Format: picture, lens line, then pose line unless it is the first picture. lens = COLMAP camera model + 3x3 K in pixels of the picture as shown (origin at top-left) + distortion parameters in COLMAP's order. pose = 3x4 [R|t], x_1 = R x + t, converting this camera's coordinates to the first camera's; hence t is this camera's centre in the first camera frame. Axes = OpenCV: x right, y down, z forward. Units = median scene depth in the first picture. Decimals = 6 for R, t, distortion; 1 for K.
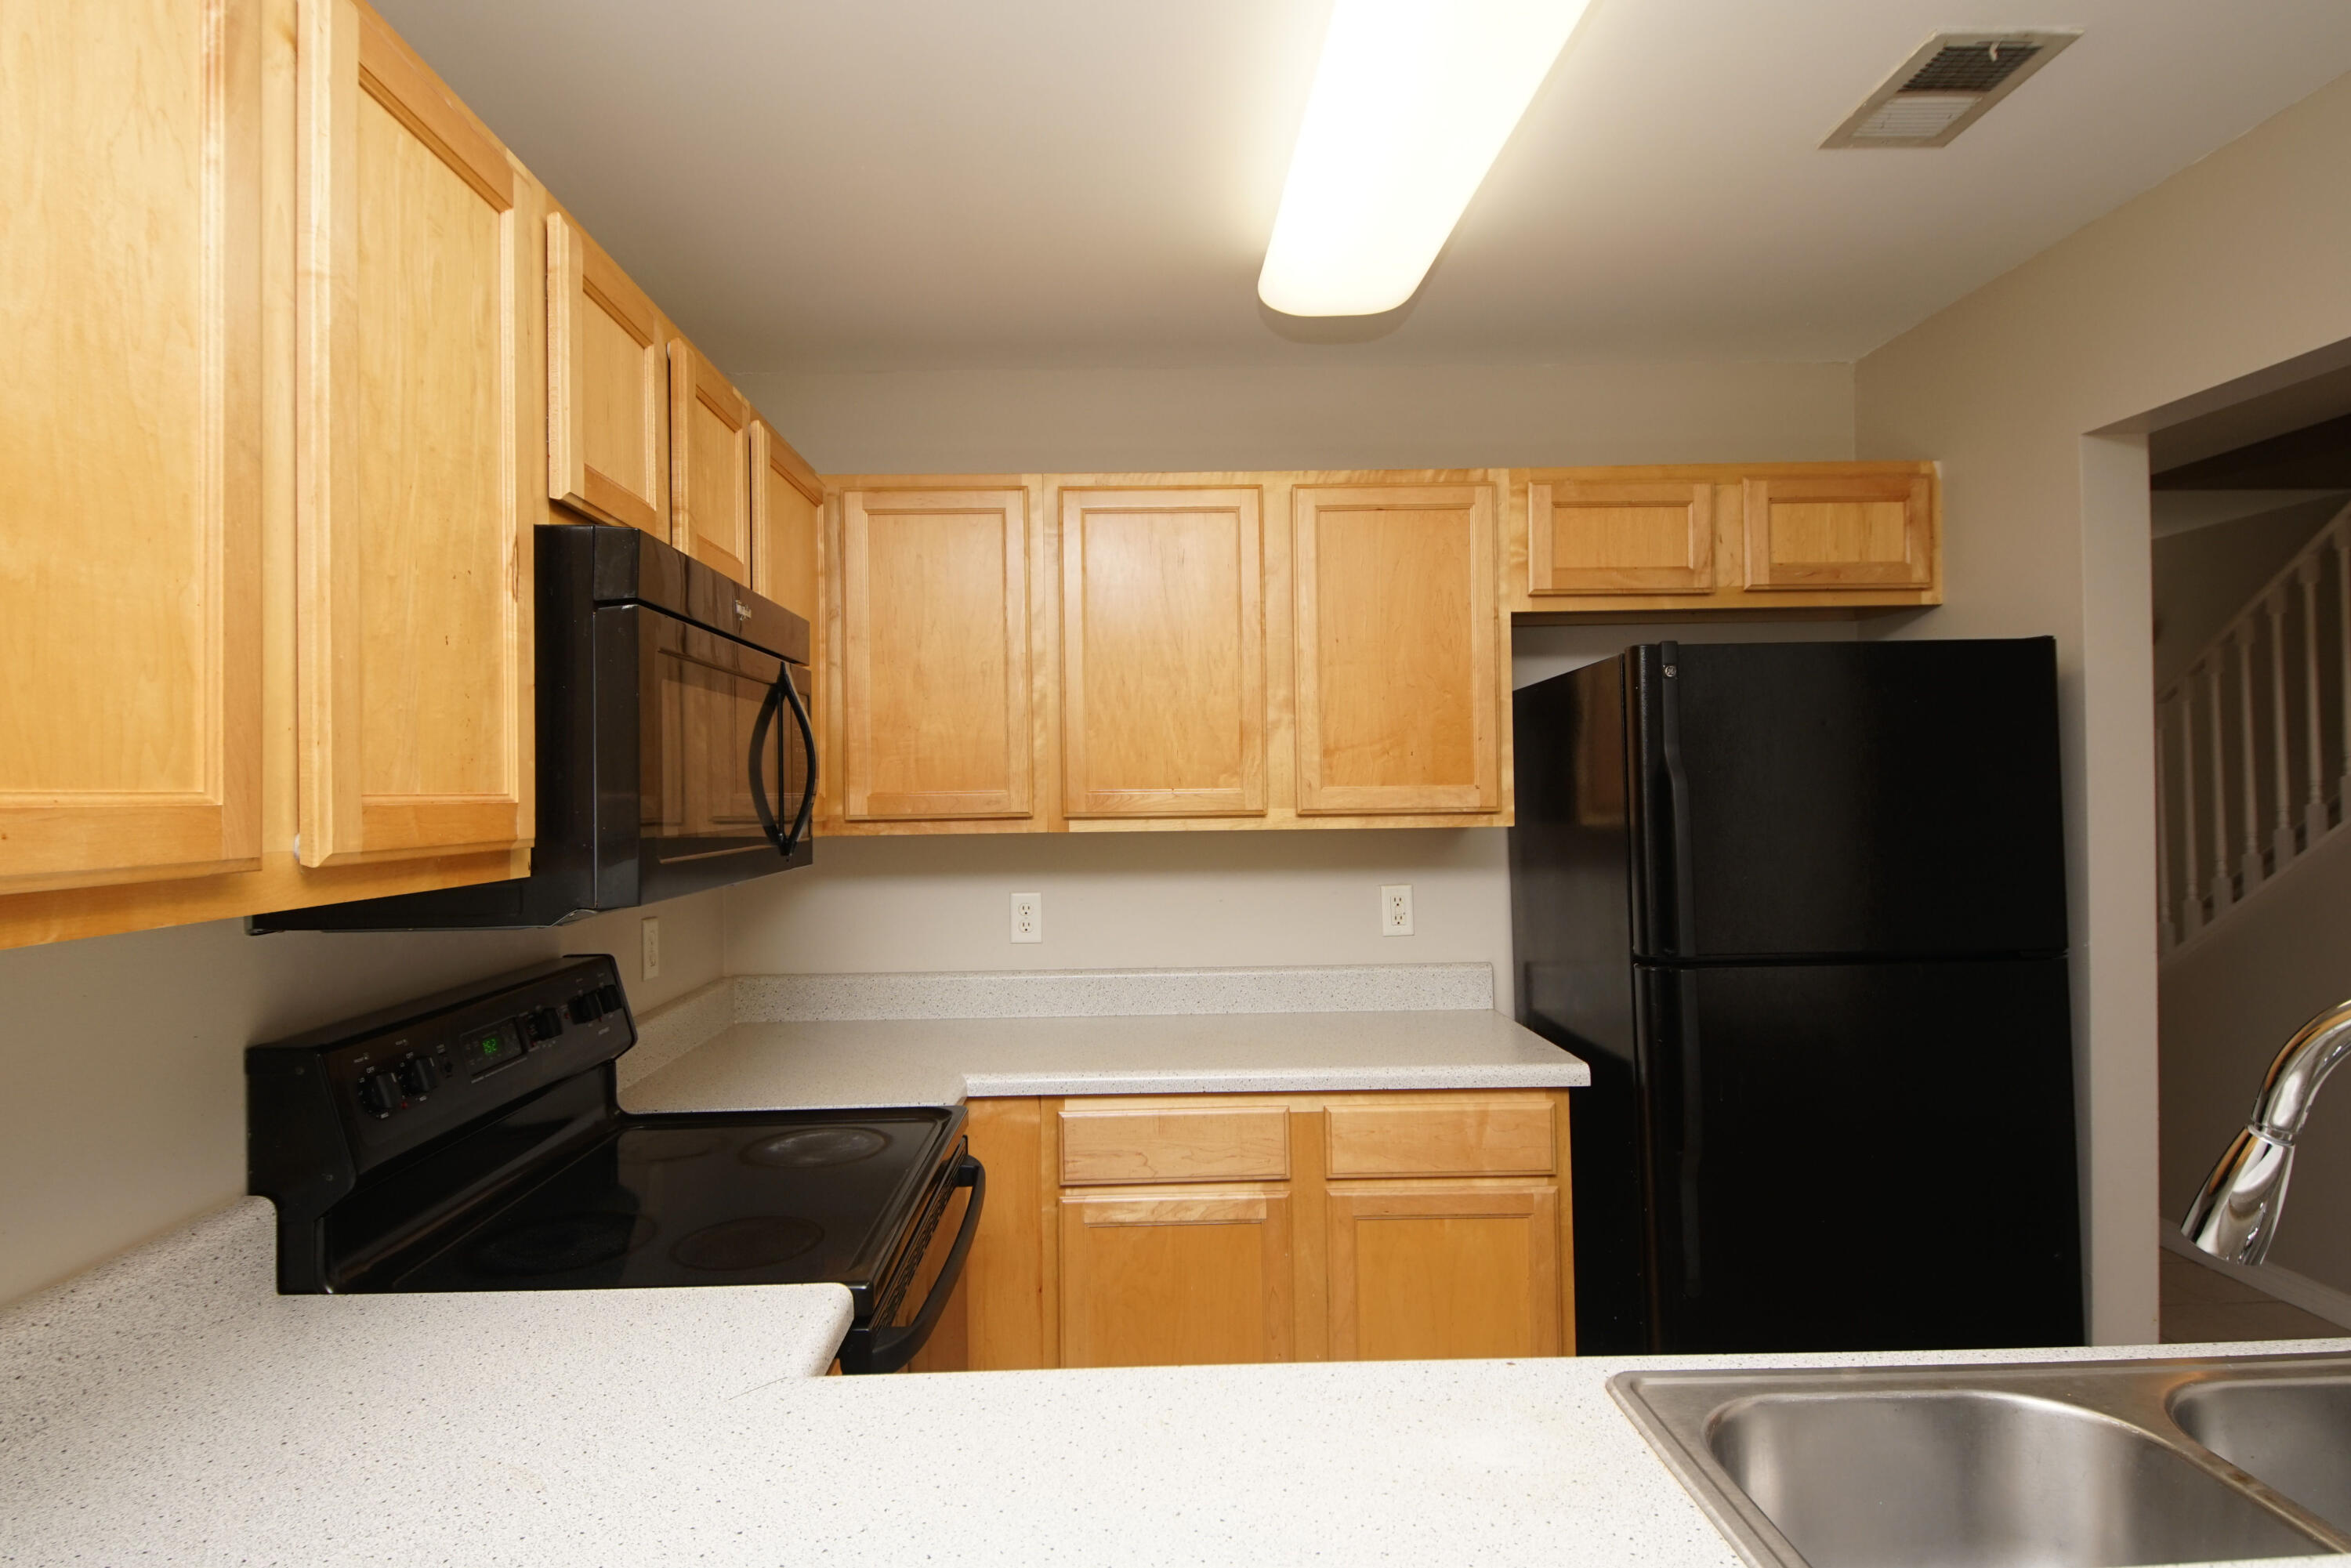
lens RADIAL K [[1260.7, 0, 1143.8], [0, 1260.7, 770.9], [0, 0, 1]] dist [0.036173, -0.030783]
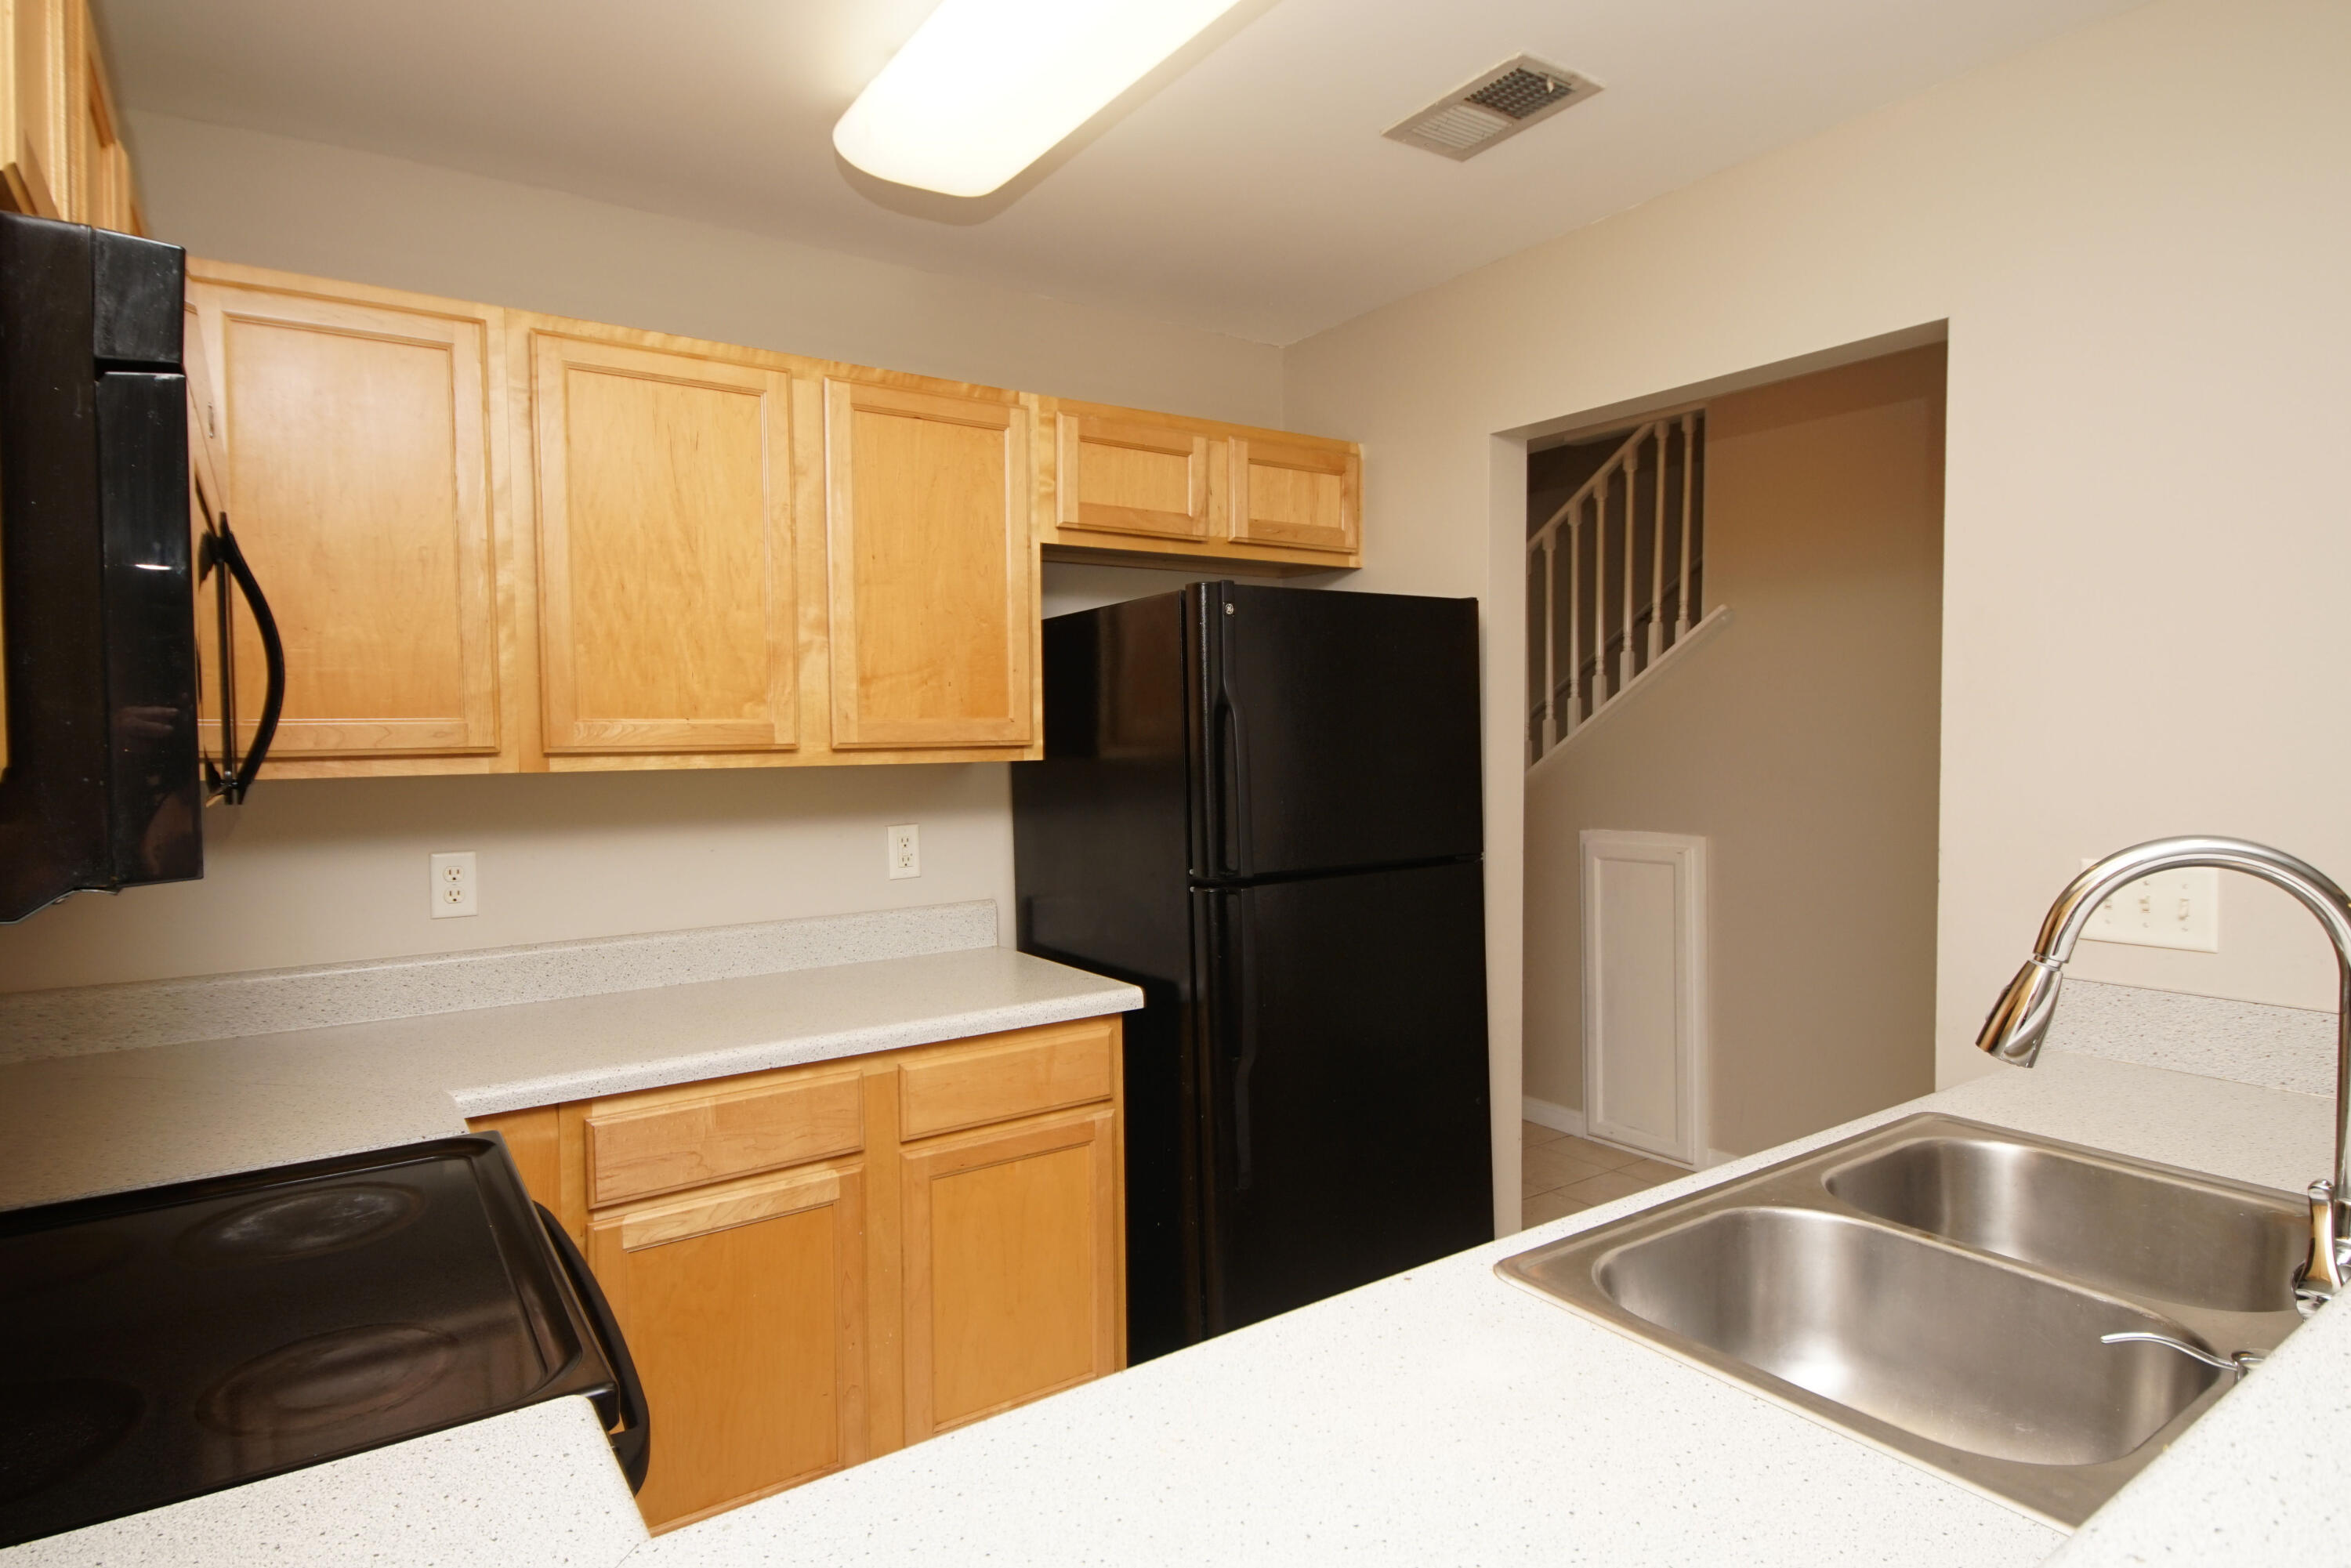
lens RADIAL K [[1260.7, 0, 1145.2], [0, 1260.7, 776.7], [0, 0, 1]] dist [0.036173, -0.030783]
pose [[0.838211, -0.015343, 0.545130, -0.181121], [-0.009531, 0.999039, 0.042774, 0.013686], [-0.545263, -0.041050, 0.837260, 0.127254]]
